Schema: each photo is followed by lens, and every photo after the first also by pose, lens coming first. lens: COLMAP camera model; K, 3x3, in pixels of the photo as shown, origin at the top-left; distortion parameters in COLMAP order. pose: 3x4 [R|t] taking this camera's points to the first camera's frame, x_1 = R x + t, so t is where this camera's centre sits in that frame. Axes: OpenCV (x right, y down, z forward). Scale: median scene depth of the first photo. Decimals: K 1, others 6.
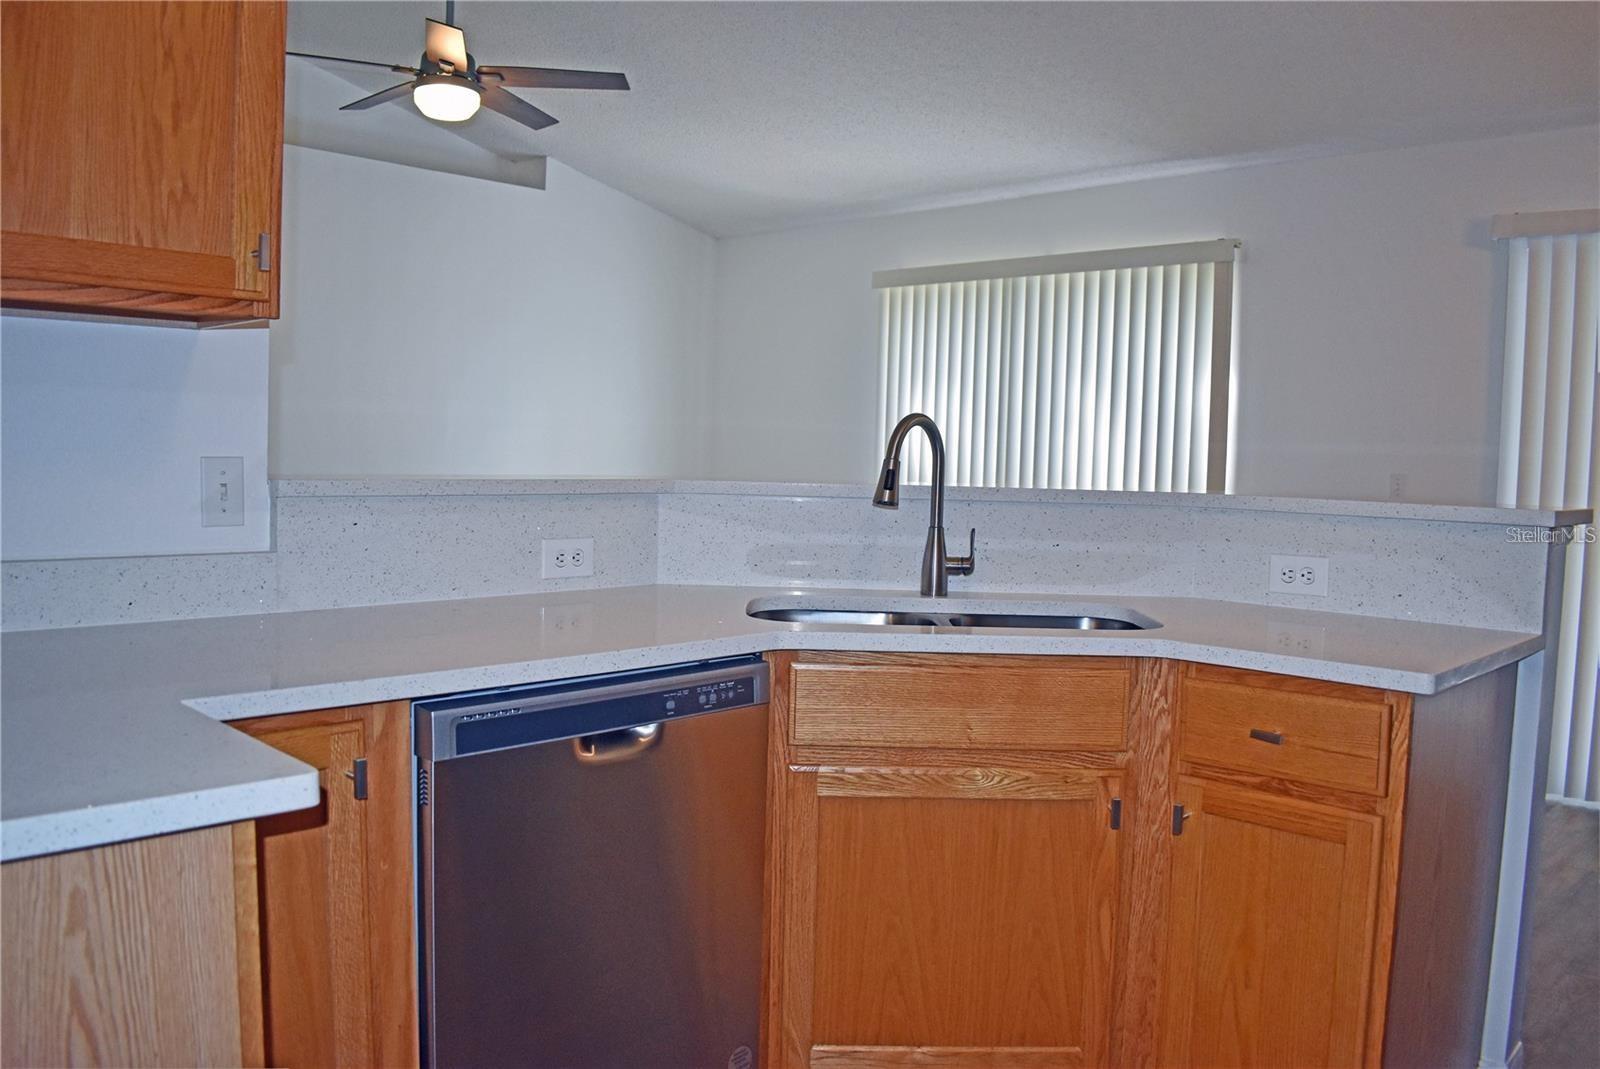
lens RADIAL K [[1244.8, 0, 800.0], [0, 1244.8, 534.5], [0, 0, 1]] dist [-0.094799, 0.016516]
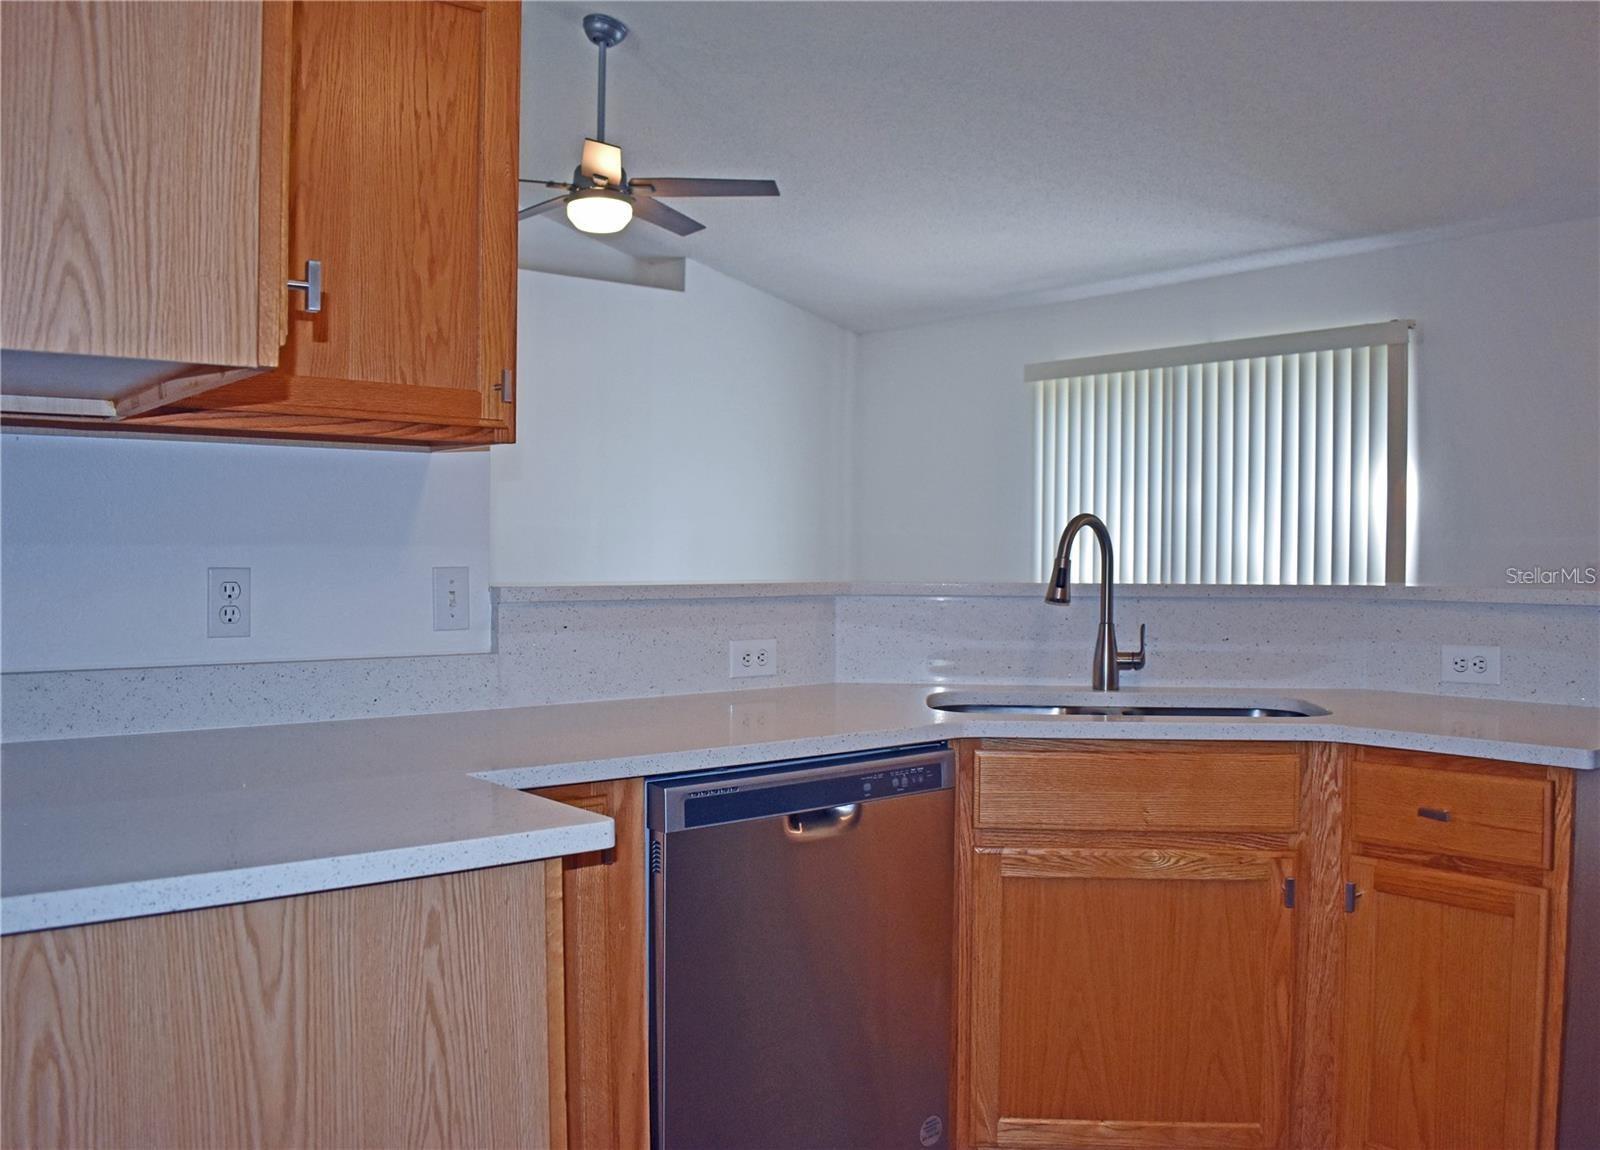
lens RADIAL K [[1373.1, 0, 791.5], [0, 1373.1, 586.2], [0, 0, 1]] dist [-0.091870, 0.007428]
pose [[0.994221, -0.018731, -0.105708, -0.036481], [0.014044, 0.998892, -0.044913, 0.012945], [0.106432, 0.043169, 0.993382, -0.187689]]
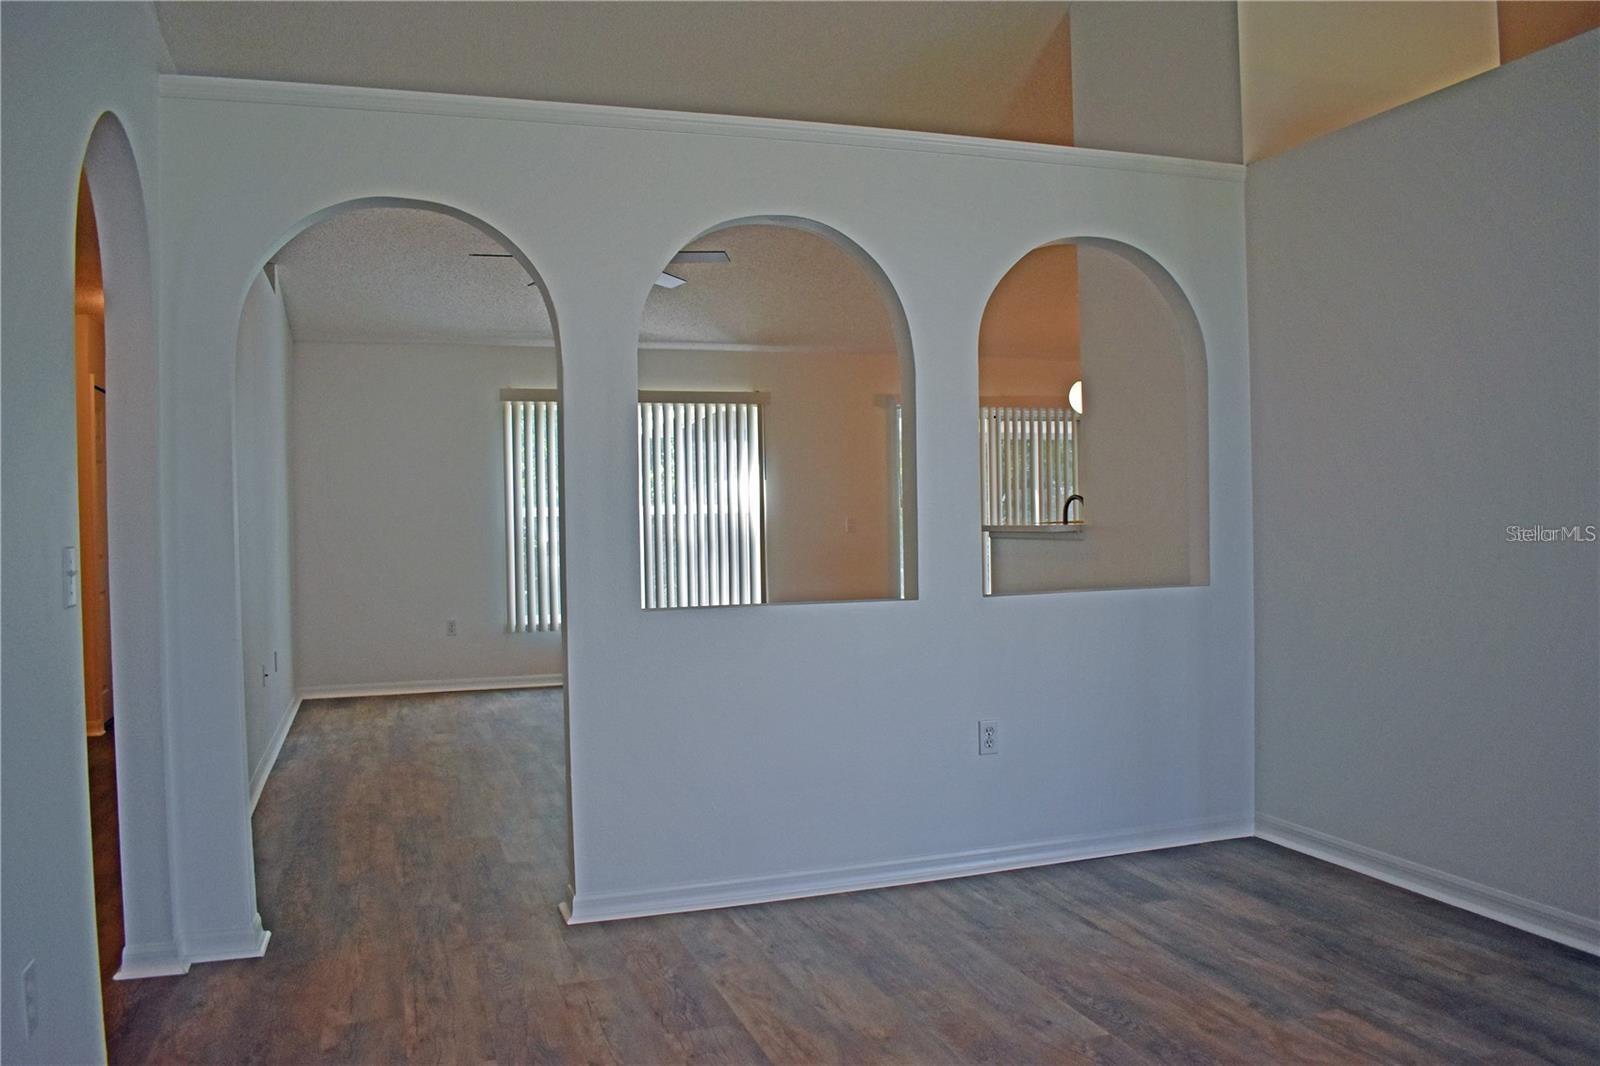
lens RADIAL K [[1244.8, 0, 800.0], [0, 1244.8, 533.0], [0, 0, 1]] dist [-0.094799, 0.016516]
pose [[0.442924, -0.045437, 0.895407, -2.953477], [0.094932, 0.995477, 0.003555, -0.094424], [-0.891519, 0.083428, 0.445234, 0.401293]]
